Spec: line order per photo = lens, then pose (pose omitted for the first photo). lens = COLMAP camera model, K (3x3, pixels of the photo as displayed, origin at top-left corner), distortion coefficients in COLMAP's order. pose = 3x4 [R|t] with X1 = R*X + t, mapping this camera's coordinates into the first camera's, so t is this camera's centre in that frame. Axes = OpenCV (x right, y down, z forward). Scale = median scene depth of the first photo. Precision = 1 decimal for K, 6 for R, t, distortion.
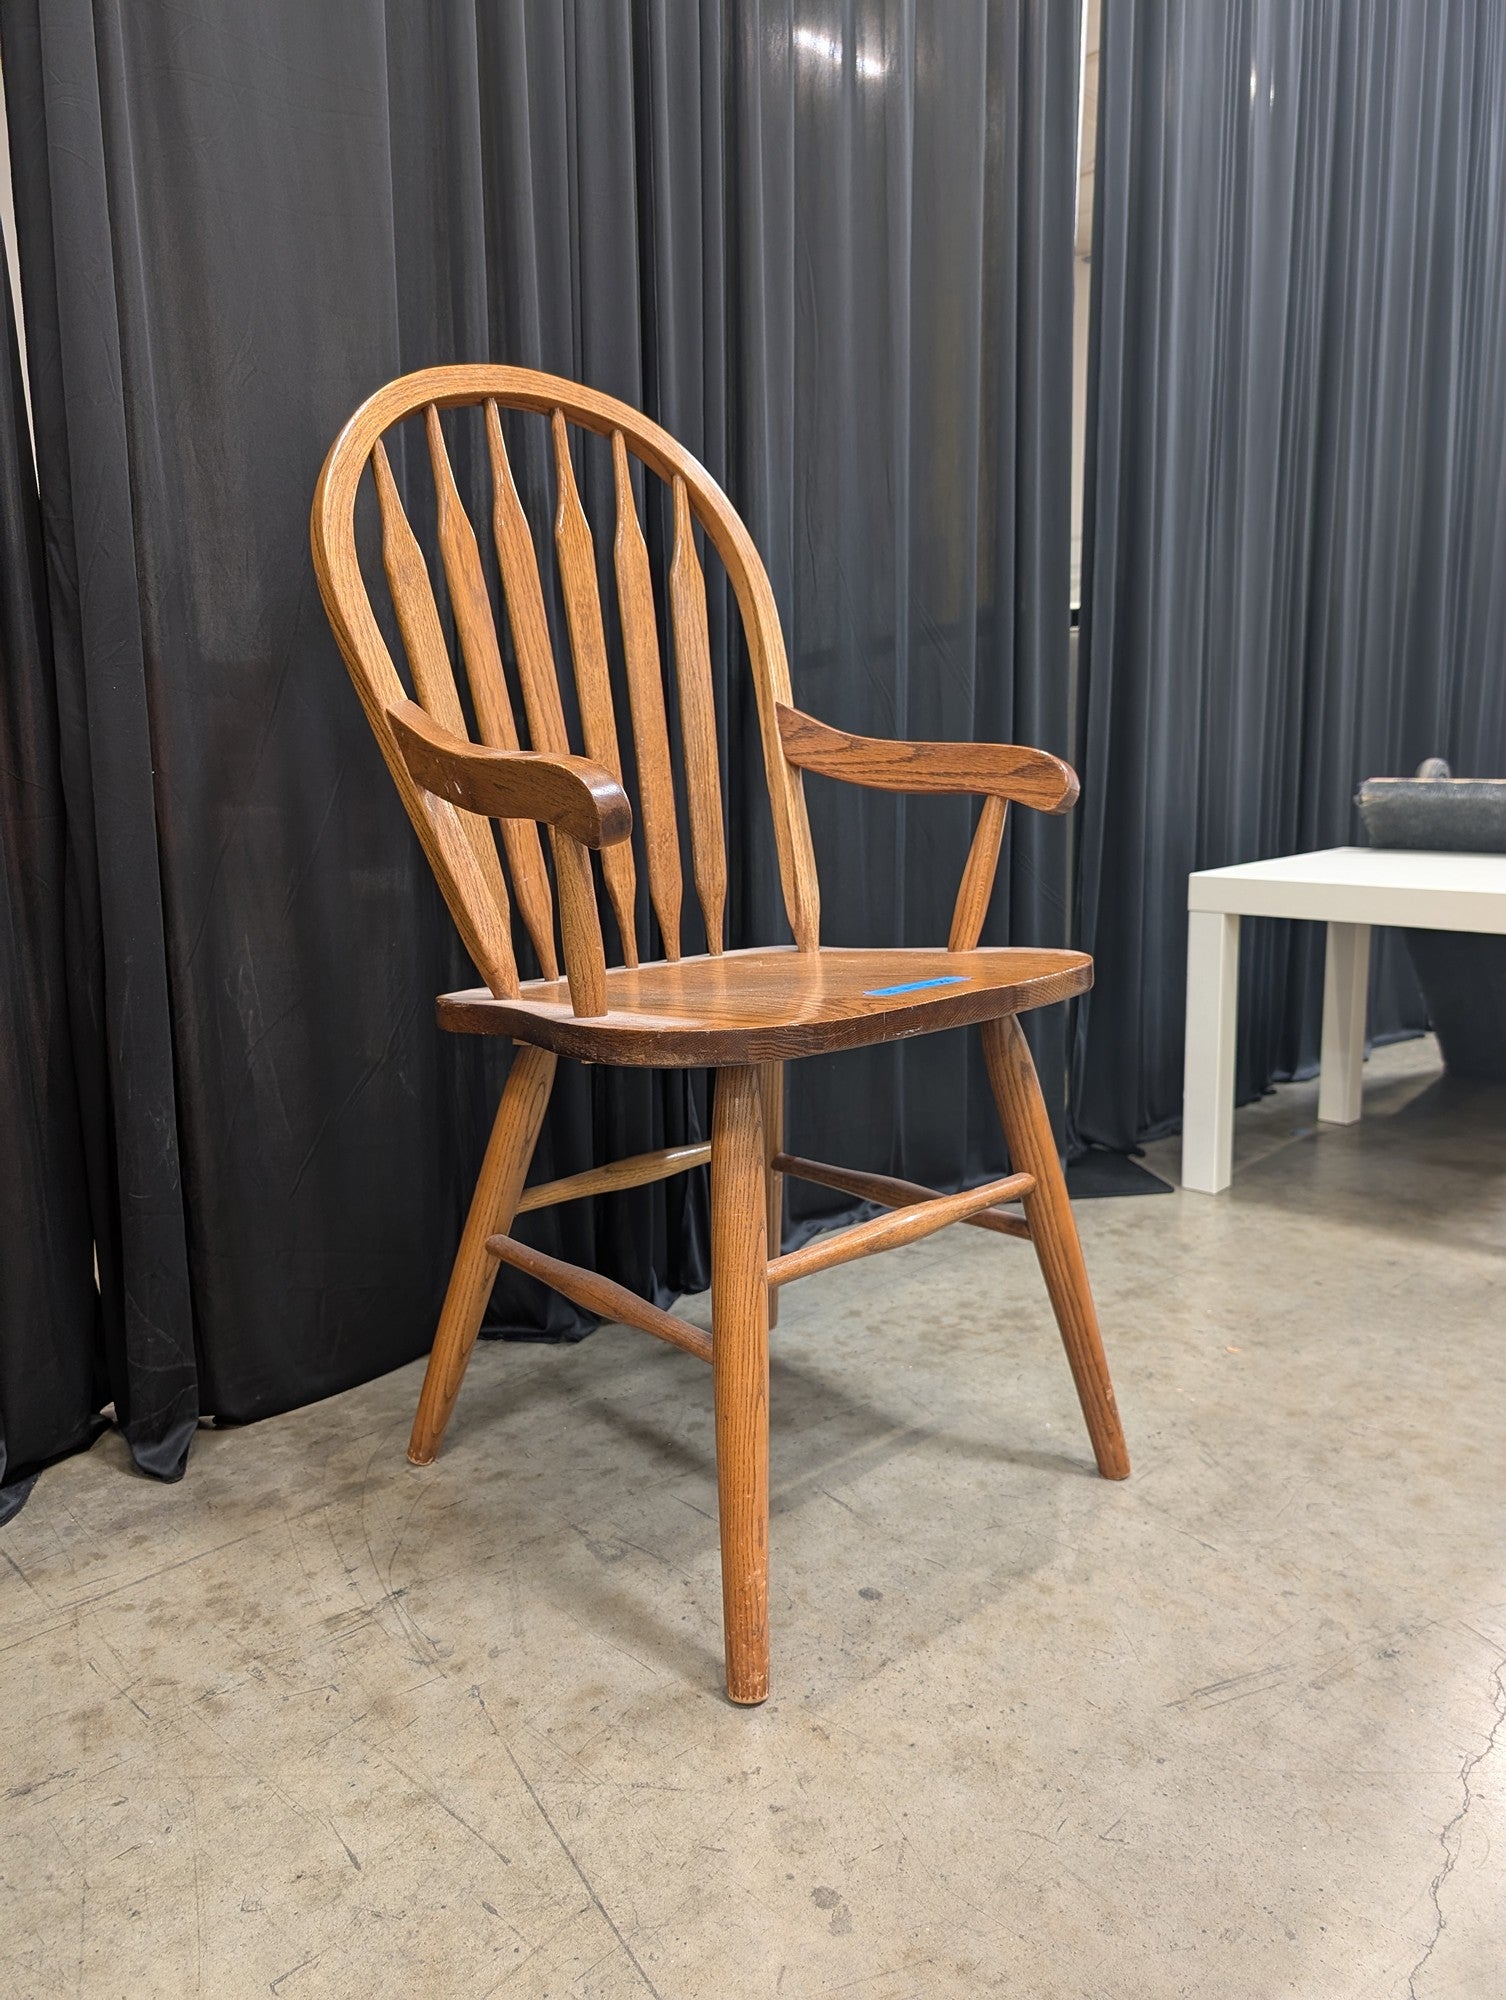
lens RADIAL K [[1462.9, 0, 753.0], [0, 1462.9, 1000.0], [0, 0, 1]] dist [0.007949, -0.004243]
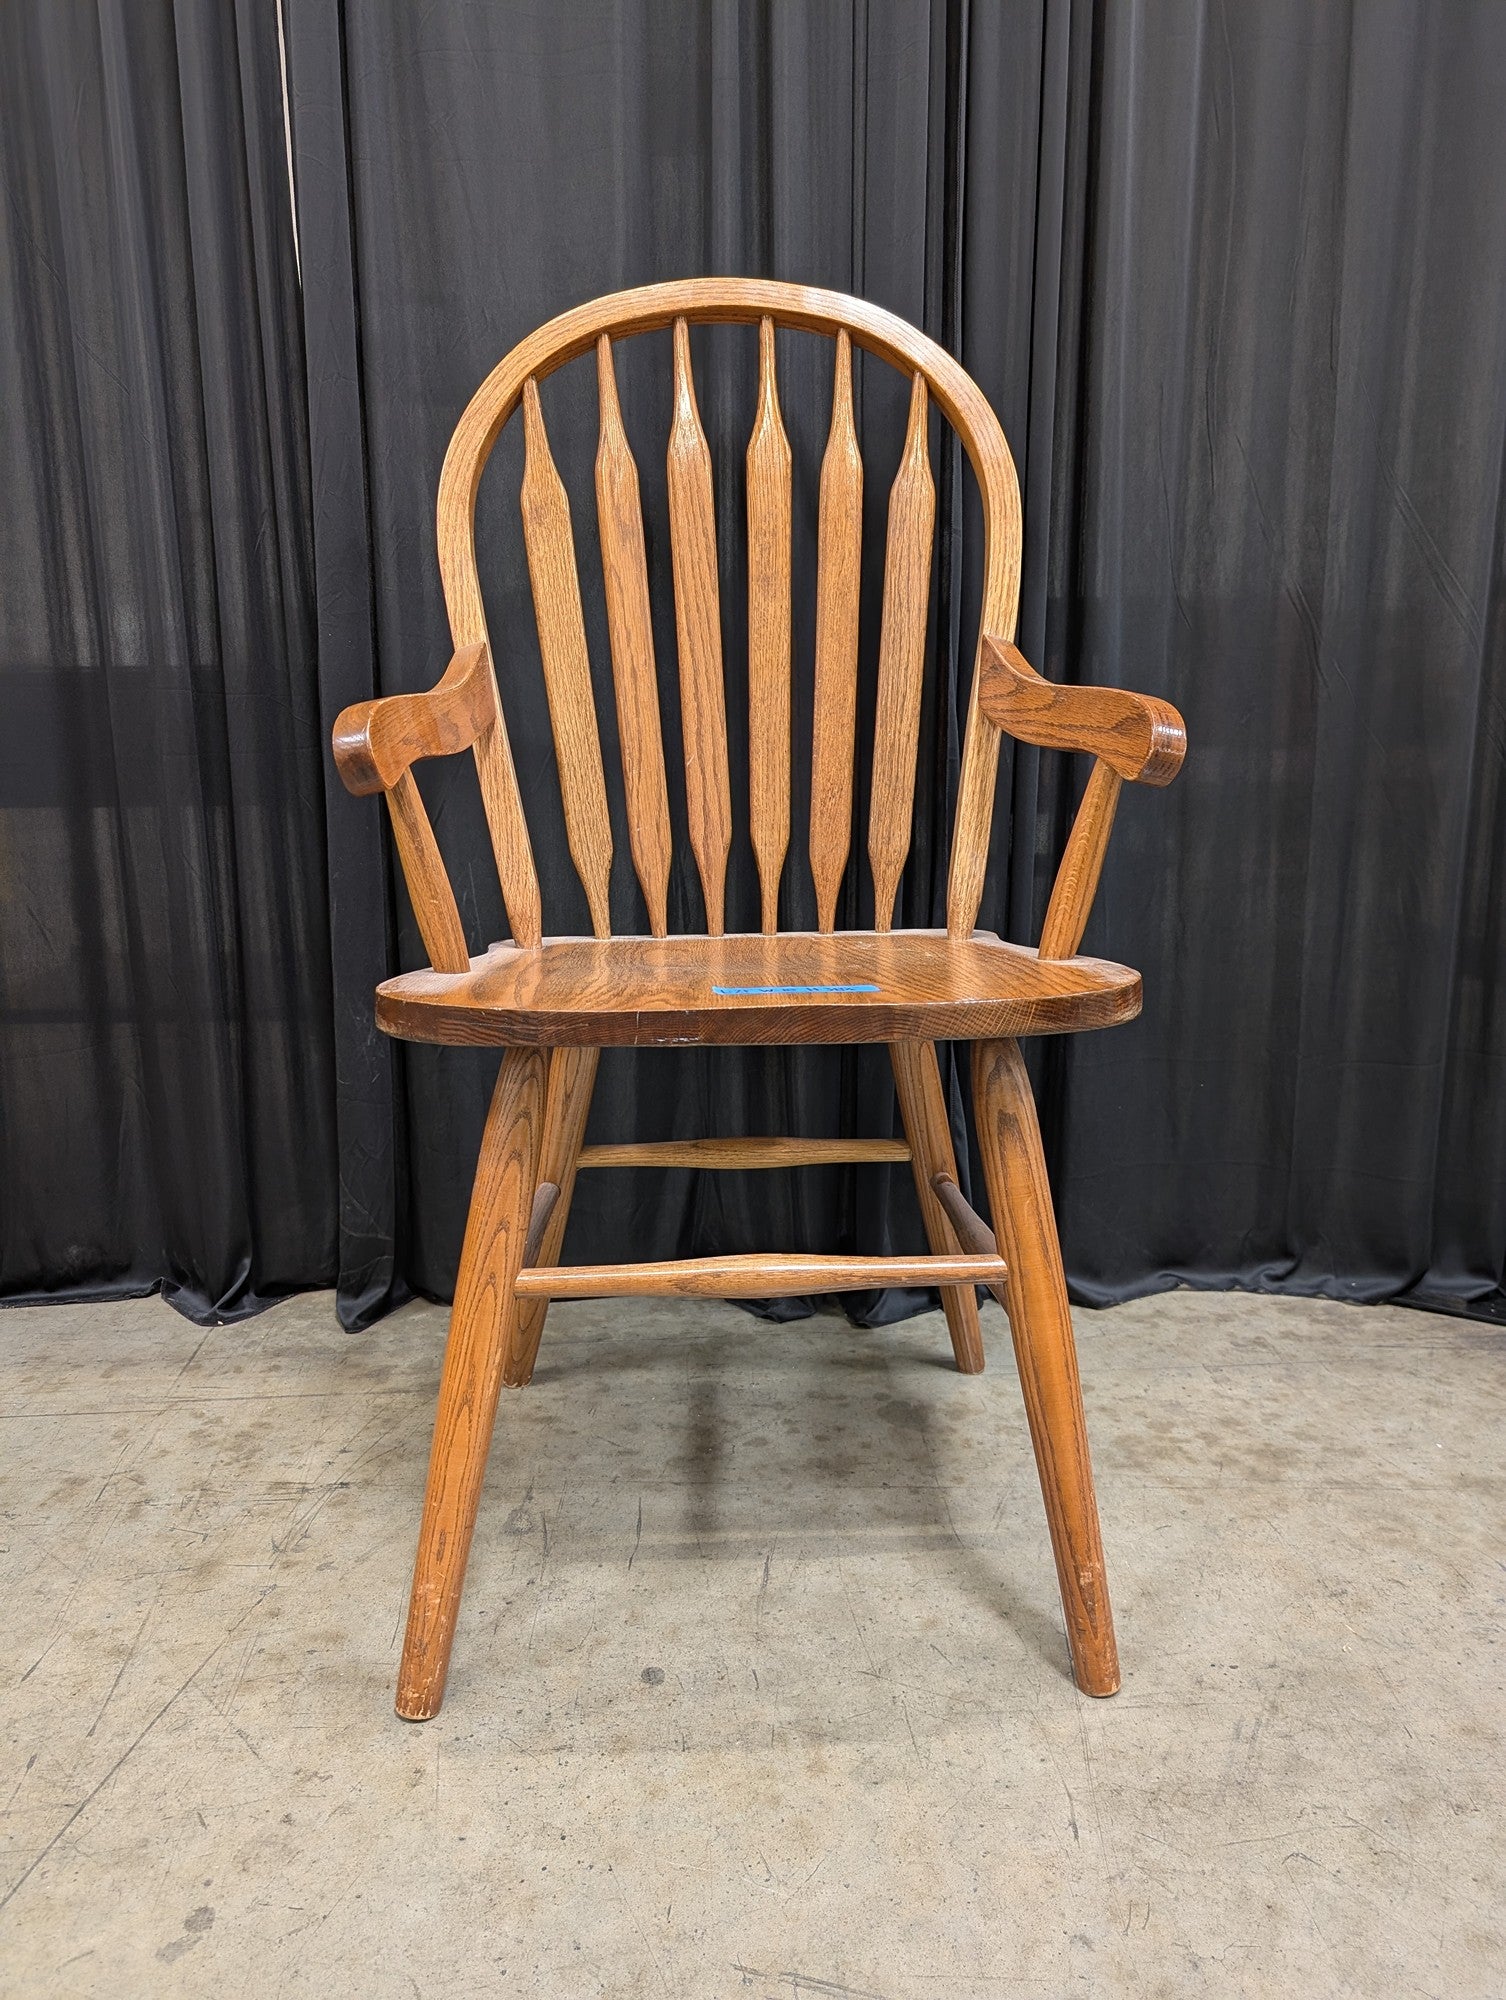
lens RADIAL K [[1462.9, 0, 753.0], [0, 1462.9, 1000.0], [0, 0, 1]] dist [0.007949, -0.004243]
pose [[0.758111, 0.139860, -0.636952, 0.539061], [-0.114685, 0.990102, 0.080904, -0.058232], [0.641962, 0.011715, 0.766647, 0.321112]]
